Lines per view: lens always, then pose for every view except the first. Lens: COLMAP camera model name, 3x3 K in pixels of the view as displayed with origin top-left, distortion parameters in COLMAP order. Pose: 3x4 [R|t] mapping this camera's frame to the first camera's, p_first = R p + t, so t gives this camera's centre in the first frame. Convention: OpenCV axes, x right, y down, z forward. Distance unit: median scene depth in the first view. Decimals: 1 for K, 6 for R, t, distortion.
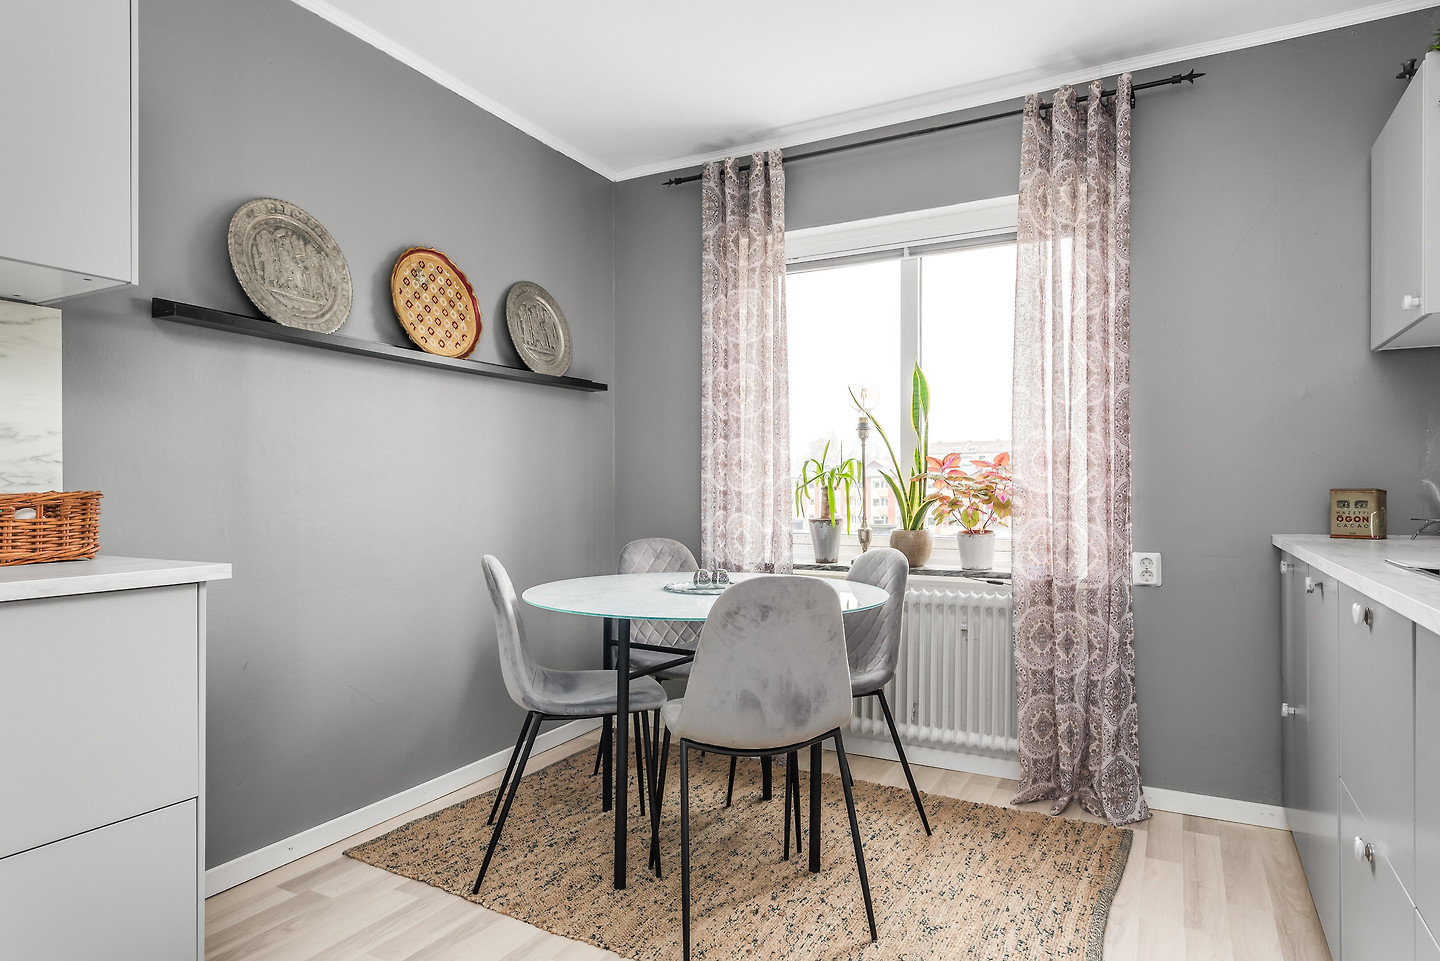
lens RADIAL K [[897.5, 0, 686.8], [0, 897.5, 480.1], [0, 0, 1]] dist [0.004969, -0.004064]
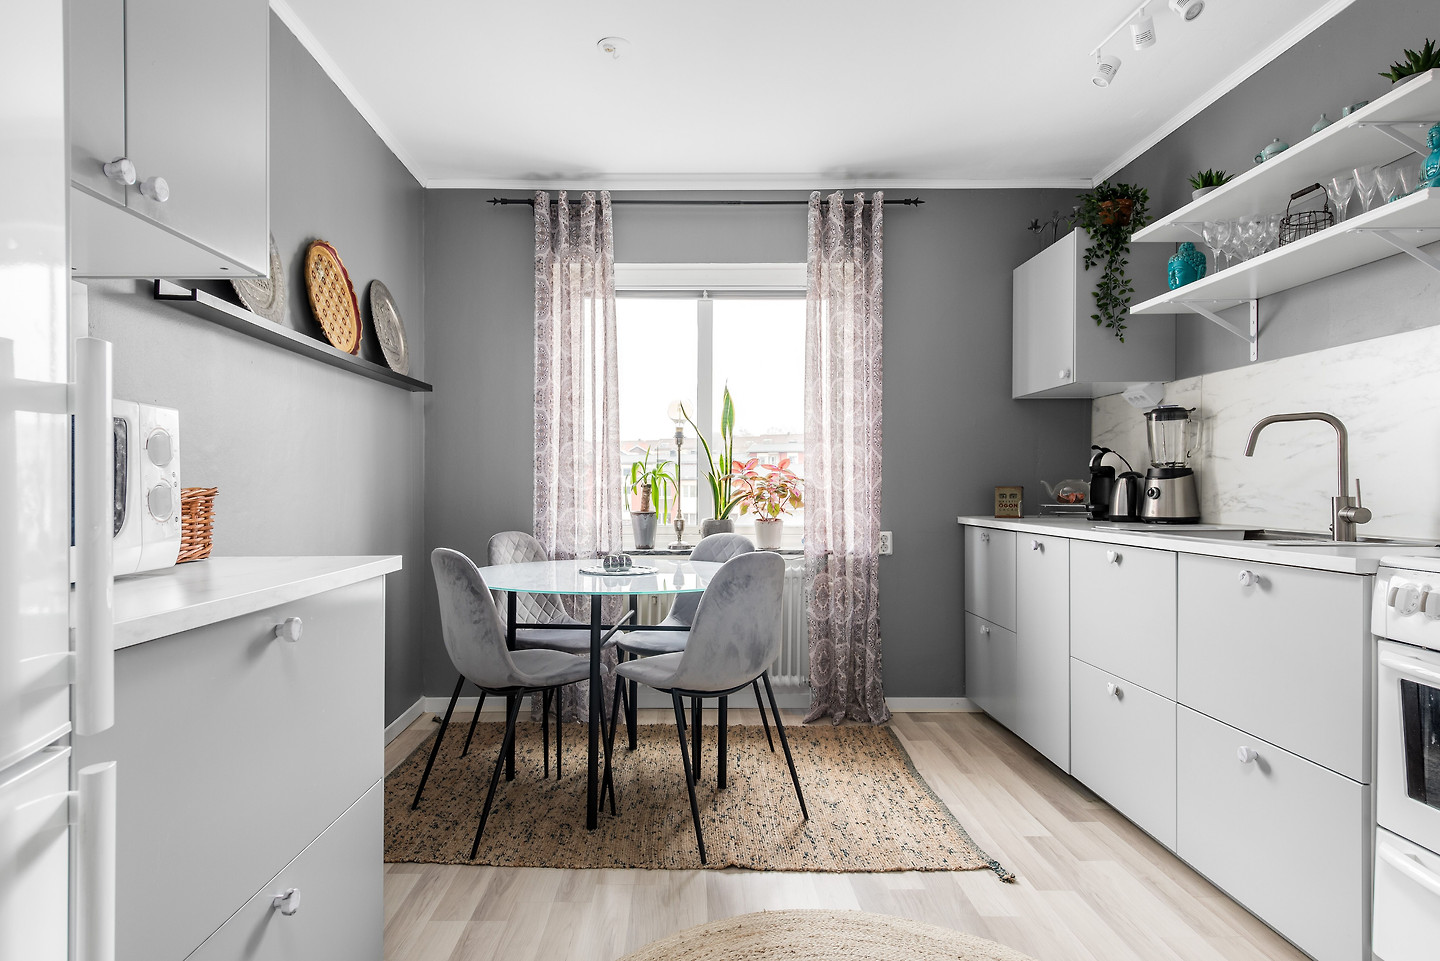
lens RADIAL K [[897.5, 0, 686.8], [0, 897.5, 480.1], [0, 0, 1]] dist [0.004969, -0.004064]
pose [[0.858315, 0.004115, 0.513107, -0.474424], [-0.004834, 0.999988, 0.000065, 0.001164], [-0.513101, -0.002536, 0.858325, -0.051457]]
